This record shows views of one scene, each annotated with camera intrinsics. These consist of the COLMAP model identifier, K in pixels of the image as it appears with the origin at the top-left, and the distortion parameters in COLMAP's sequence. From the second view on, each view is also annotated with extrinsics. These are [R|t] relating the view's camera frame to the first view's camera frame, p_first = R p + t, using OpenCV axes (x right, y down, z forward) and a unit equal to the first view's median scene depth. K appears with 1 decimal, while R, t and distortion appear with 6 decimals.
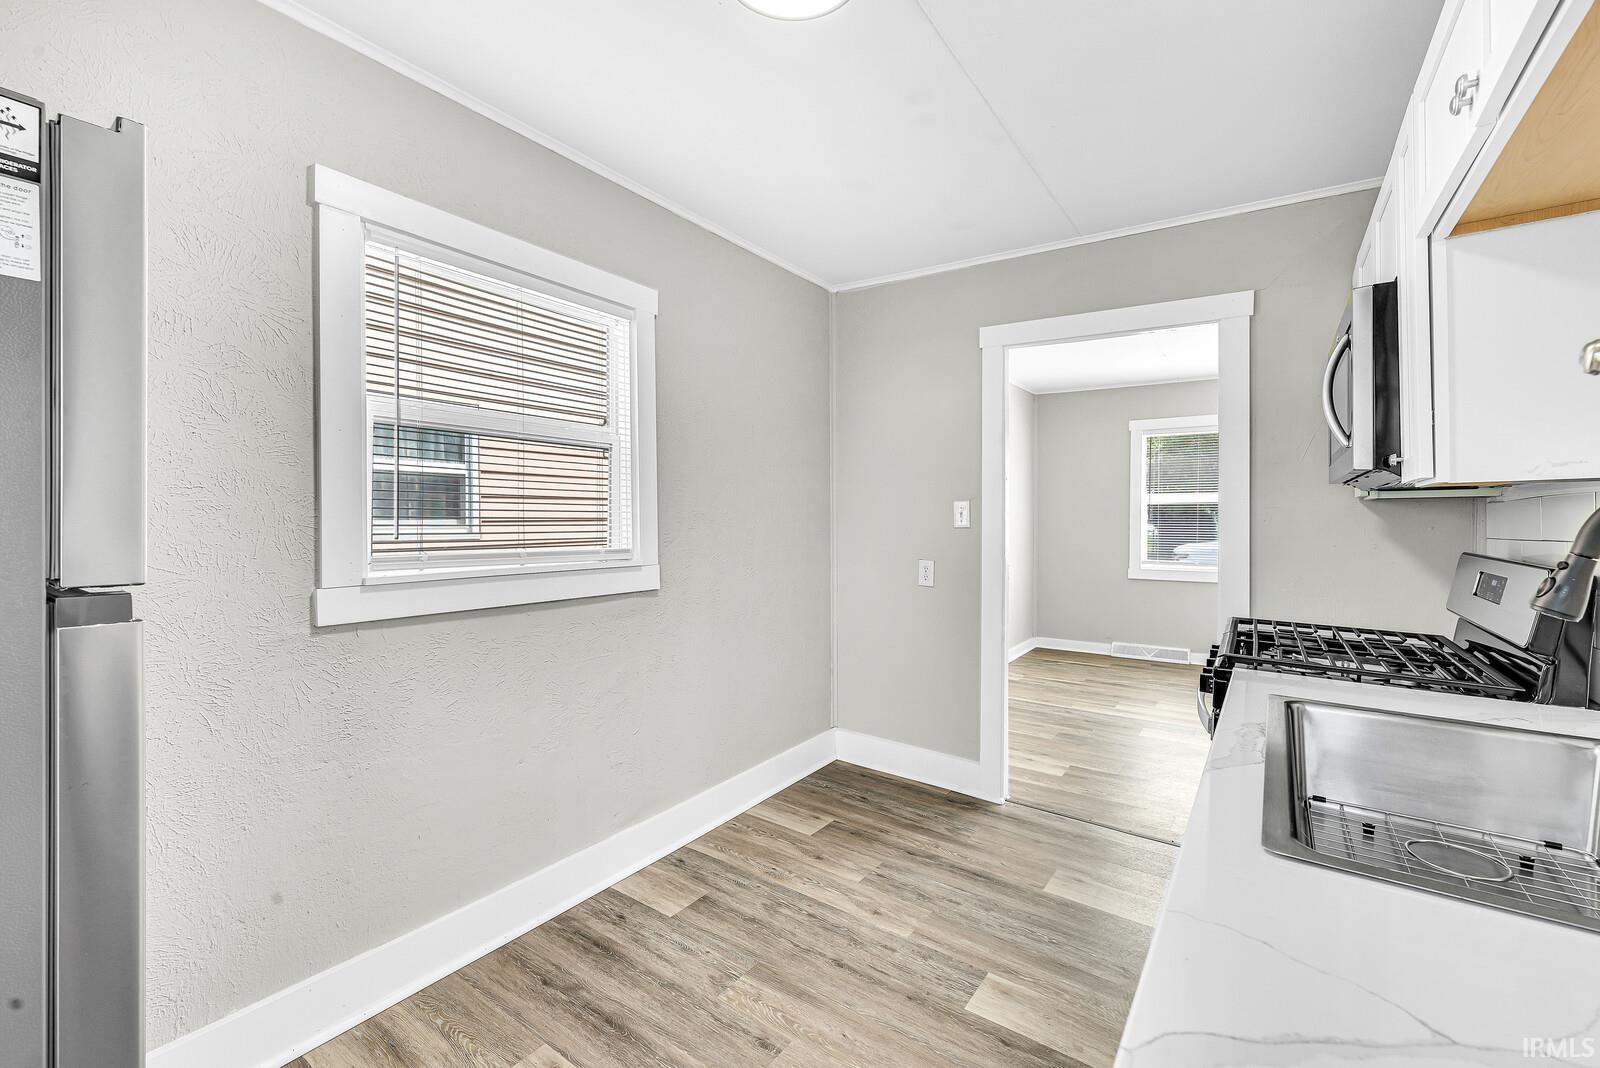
lens RADIAL K [[710.0, 0, 798.6], [0, 710.0, 529.1], [0, 0, 1]] dist [-0.000646, -0.000179]
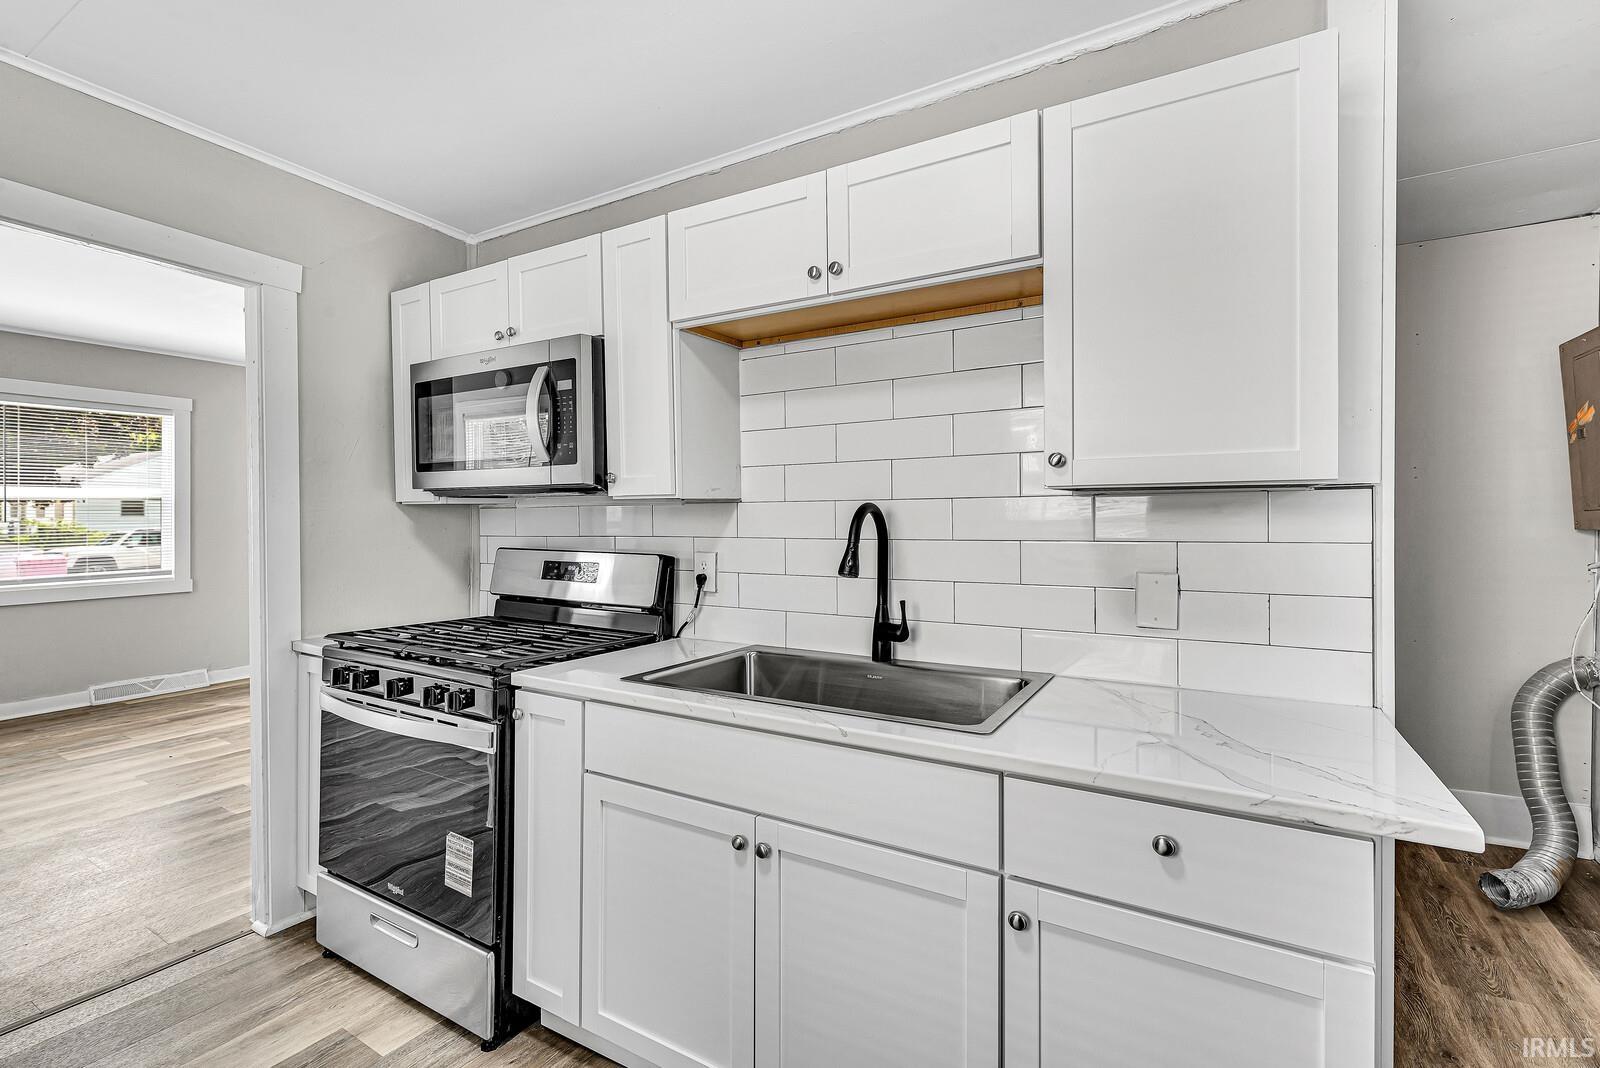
lens RADIAL K [[710.0, 0, 798.6], [0, 710.0, 529.1], [0, 0, 1]] dist [-0.000646, -0.000179]
pose [[-0.058873, -0.016050, 0.998136, -0.305693], [0.020949, 0.999631, 0.017309, -0.009925], [-0.998046, 0.021929, -0.058515, 0.467552]]
